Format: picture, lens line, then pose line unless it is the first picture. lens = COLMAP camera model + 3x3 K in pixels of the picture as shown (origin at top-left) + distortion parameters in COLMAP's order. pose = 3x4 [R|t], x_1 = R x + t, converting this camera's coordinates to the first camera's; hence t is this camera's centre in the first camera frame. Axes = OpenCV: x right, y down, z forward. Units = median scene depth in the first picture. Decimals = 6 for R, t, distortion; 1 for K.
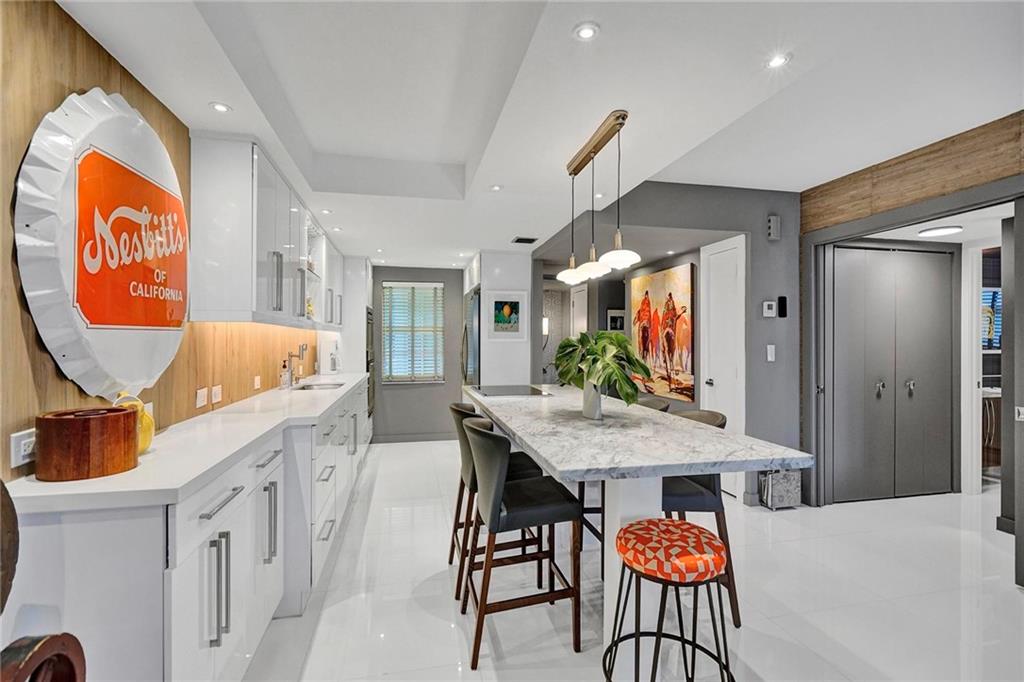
lens RADIAL K [[460.0, 0, 504.9], [0, 460.0, 339.1], [0, 0, 1]] dist [-0.003504, 0.002120]
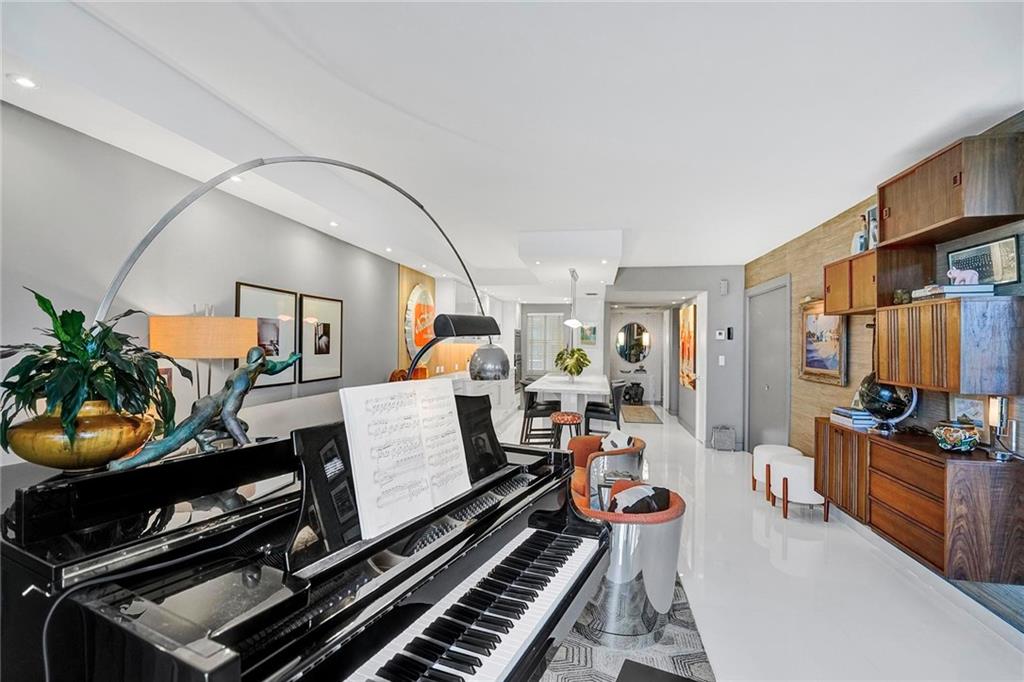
lens RADIAL K [[460.0, 0, 515.5], [0, 460.0, 339.8], [0, 0, 1]] dist [-0.003504, 0.002120]
pose [[0.927145, 0.008412, -0.374609, 0.411230], [-0.011326, 0.999920, -0.005580, -0.023532], [0.374532, 0.009416, 0.927166, -0.705464]]
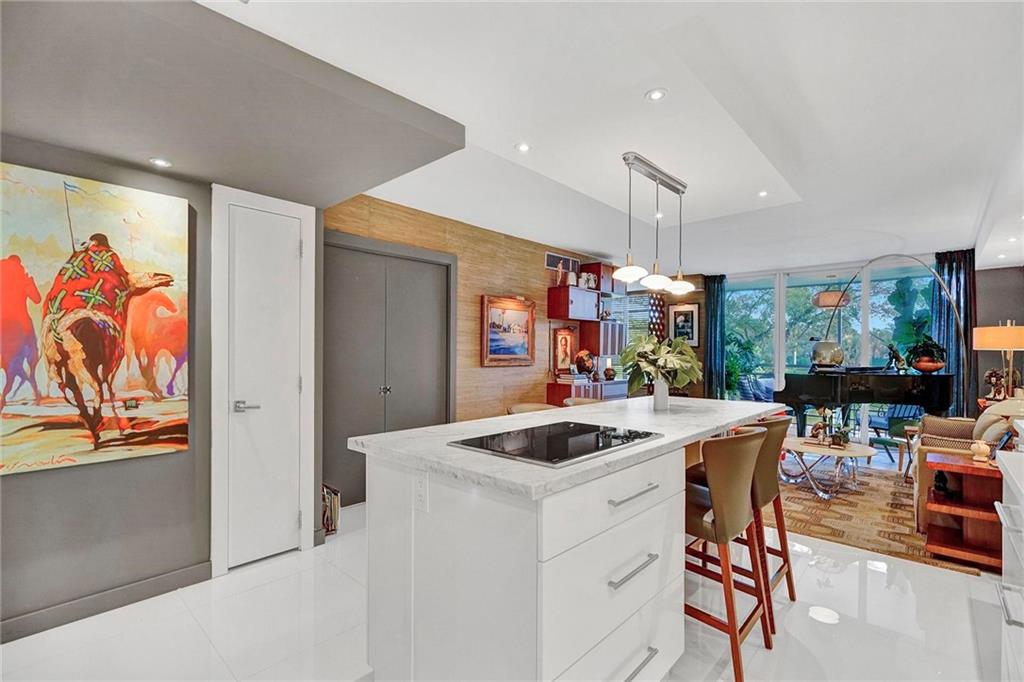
lens RADIAL K [[460.0, 0, 517.5], [0, 460.0, 351.7], [0, 0, 1]] dist [-0.003504, 0.002120]
pose [[-0.582978, -0.007492, 0.812453, -0.264631], [-0.011357, 0.999935, 0.001072, 0.011998], [-0.812408, -0.008602, -0.583026, 0.946901]]
